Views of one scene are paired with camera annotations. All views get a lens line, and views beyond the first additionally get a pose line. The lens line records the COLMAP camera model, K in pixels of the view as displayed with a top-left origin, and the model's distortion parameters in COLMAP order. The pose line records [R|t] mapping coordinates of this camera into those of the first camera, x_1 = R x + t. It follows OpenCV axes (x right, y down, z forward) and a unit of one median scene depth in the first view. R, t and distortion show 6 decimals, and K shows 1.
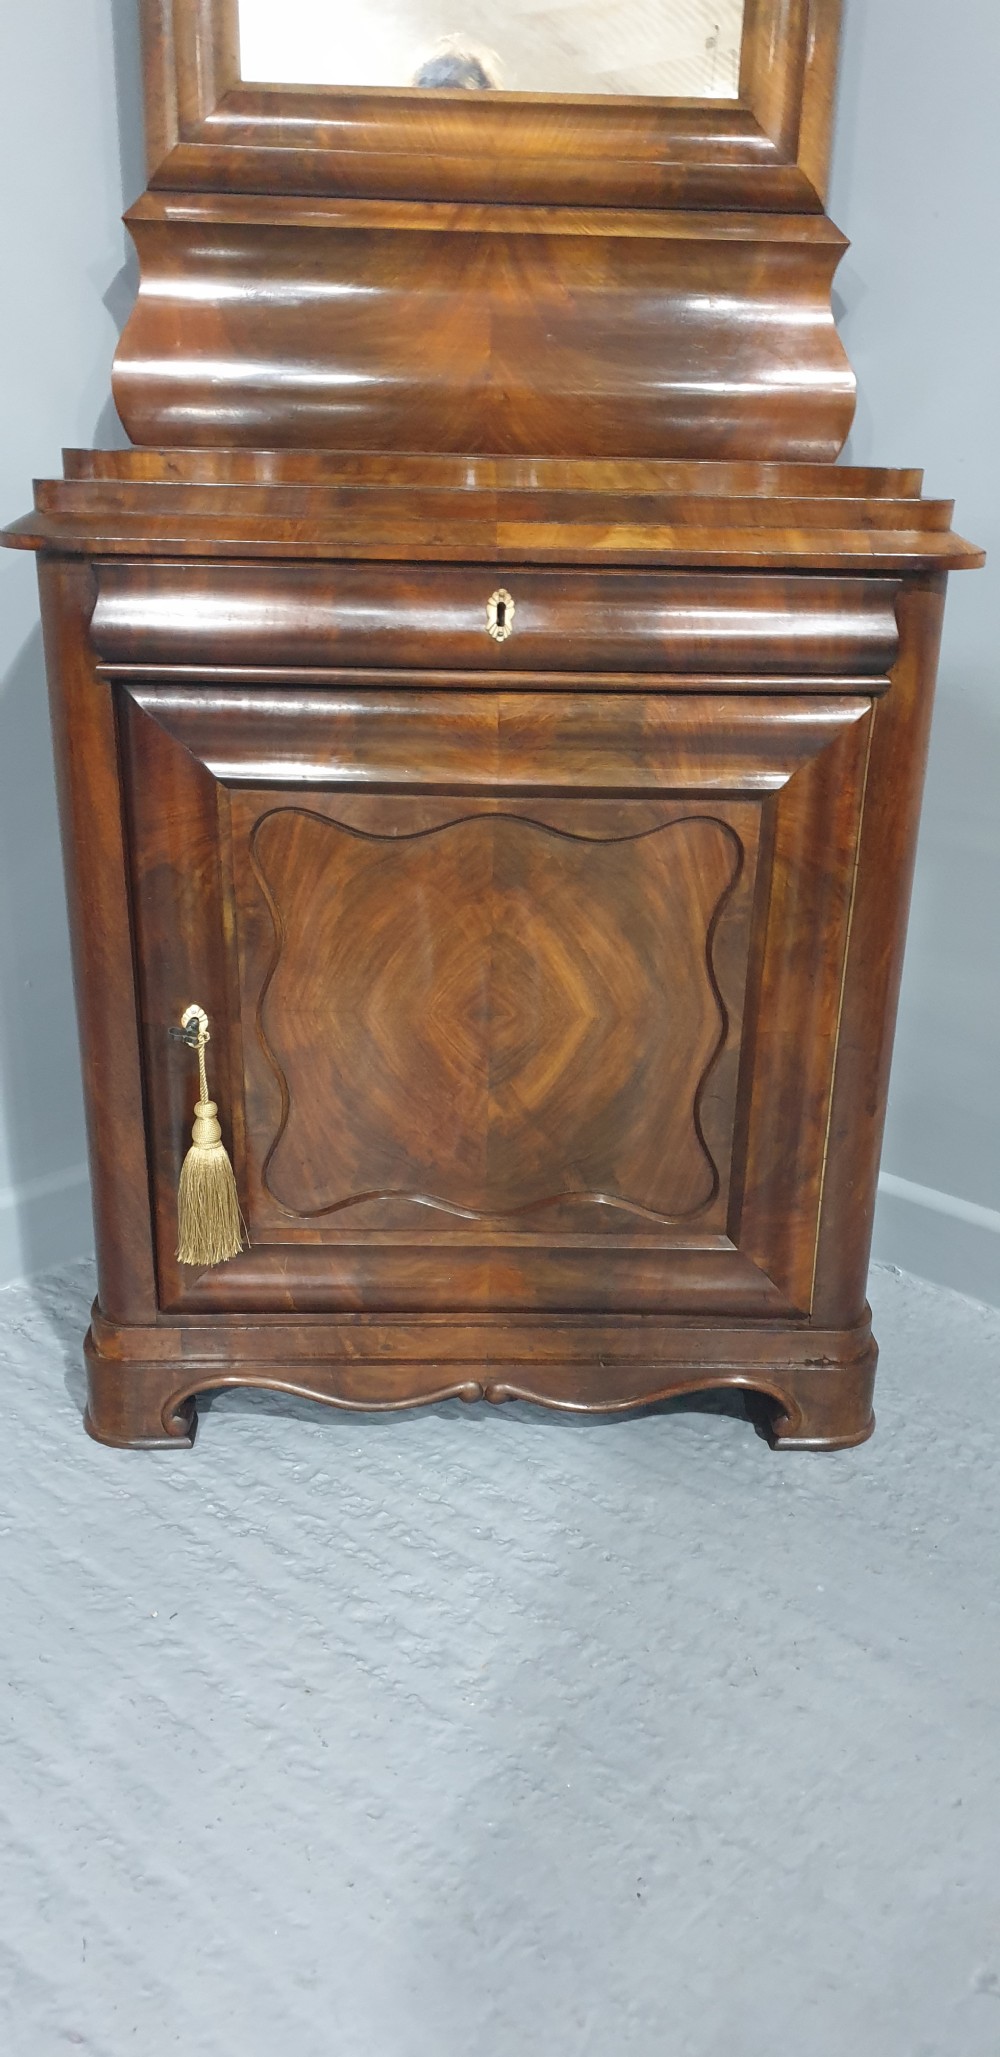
lens RADIAL K [[1576.9, 0, 516.6], [0, 1576.9, 1056.0], [0, 0, 1]] dist [0.047337, -0.034640]
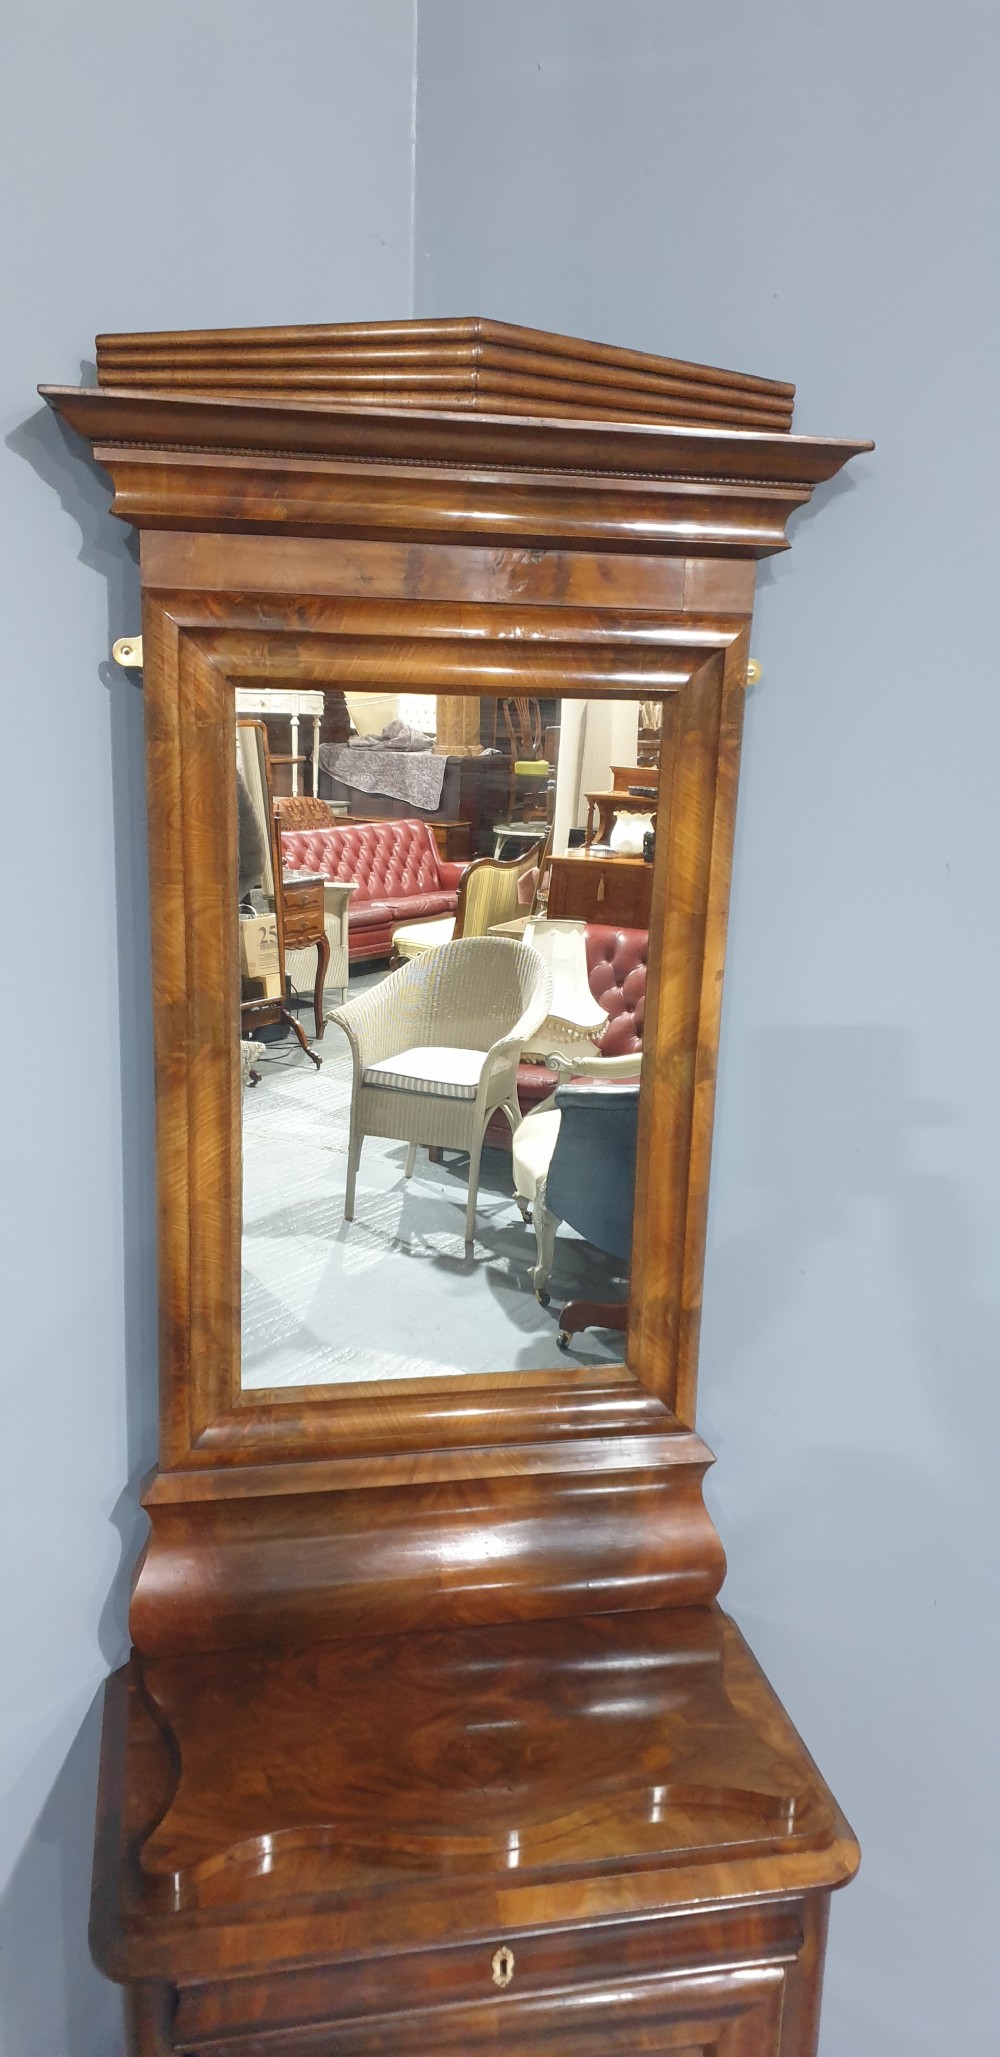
lens RADIAL K [[1576.9, 0, 520.6], [0, 1576.9, 1041.3], [0, 0, 1]] dist [0.047337, -0.034640]
pose [[0.985308, -0.032846, 0.167597, -0.161950], [0.051755, 0.992612, -0.109738, -0.763437], [-0.162755, 0.116800, 0.979729, -0.287271]]
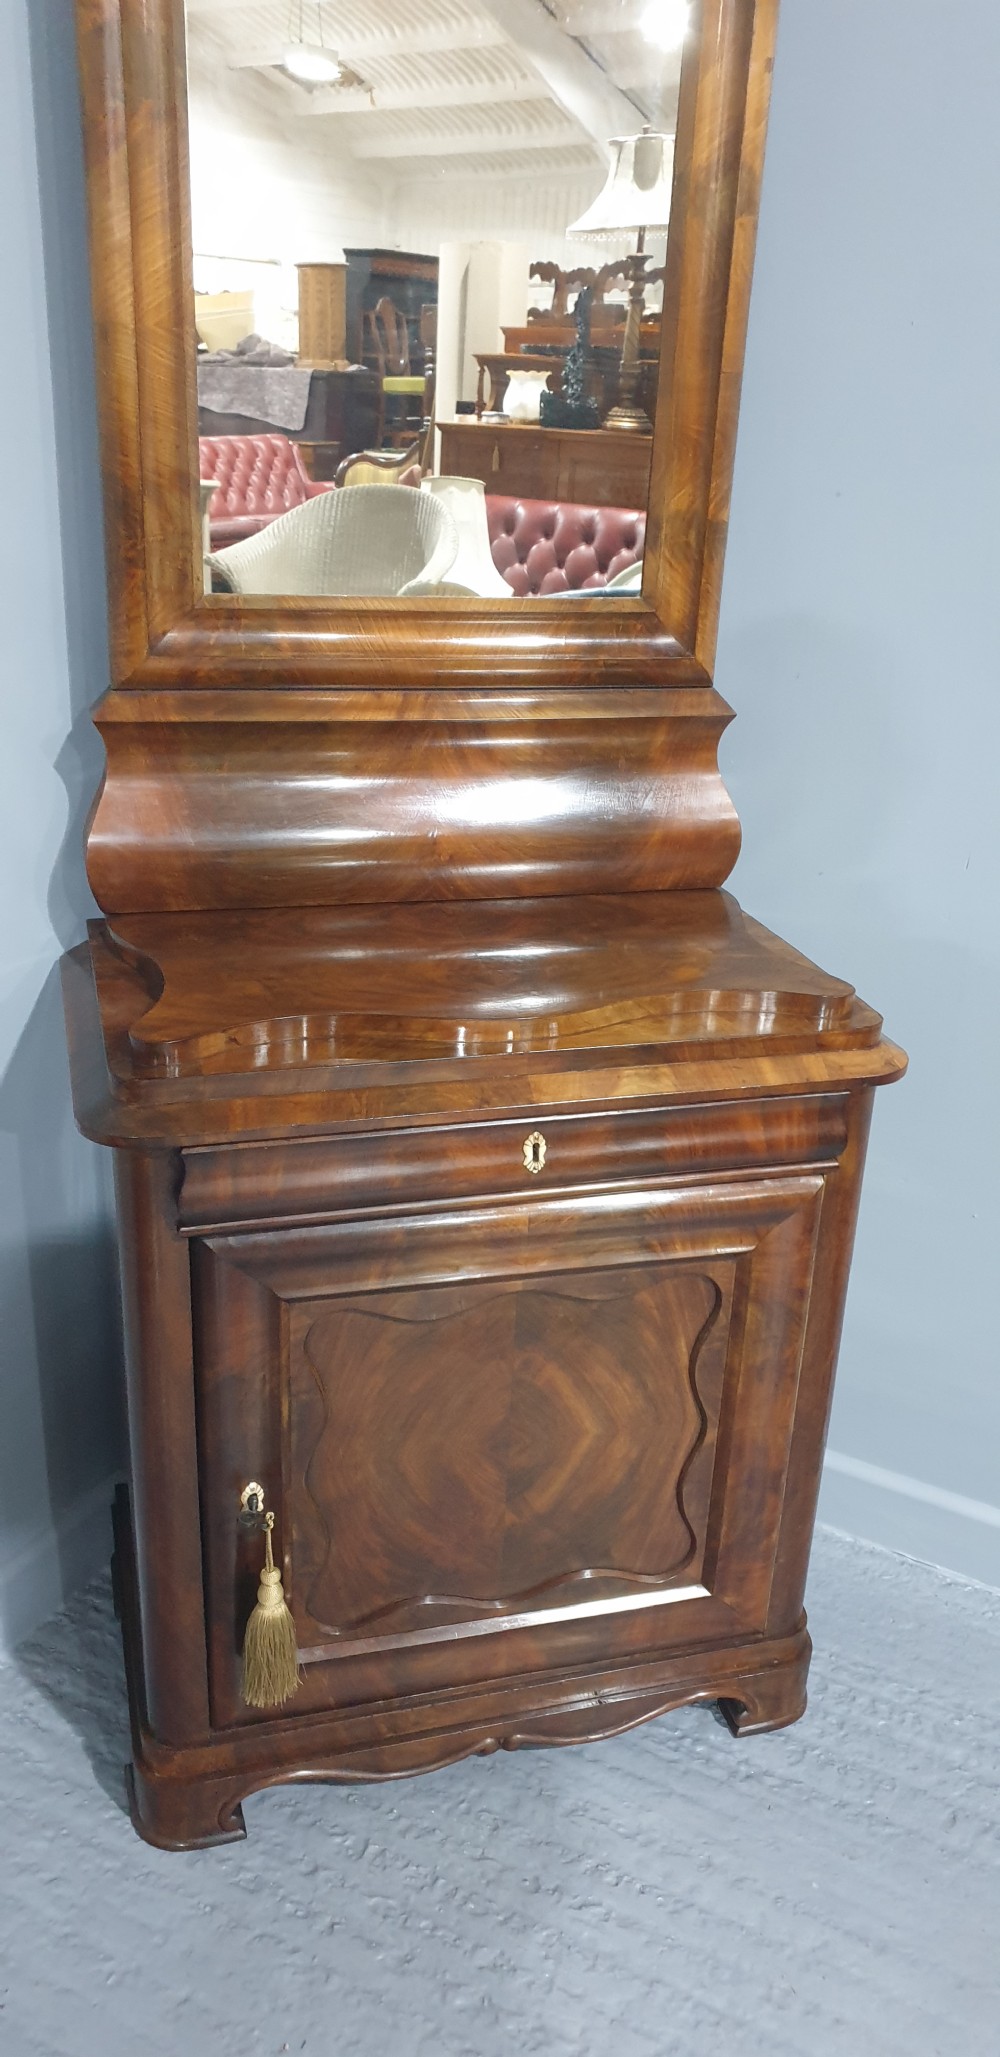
lens RADIAL K [[1576.9, 0, 508.0], [0, 1576.9, 1058.8], [0, 0, 1]] dist [0.047337, -0.034640]
pose [[0.968084, -0.081175, 0.237115, -0.261291], [0.066575, 0.995395, 0.068961, -0.376039], [-0.241621, -0.050974, 0.969031, -0.092961]]
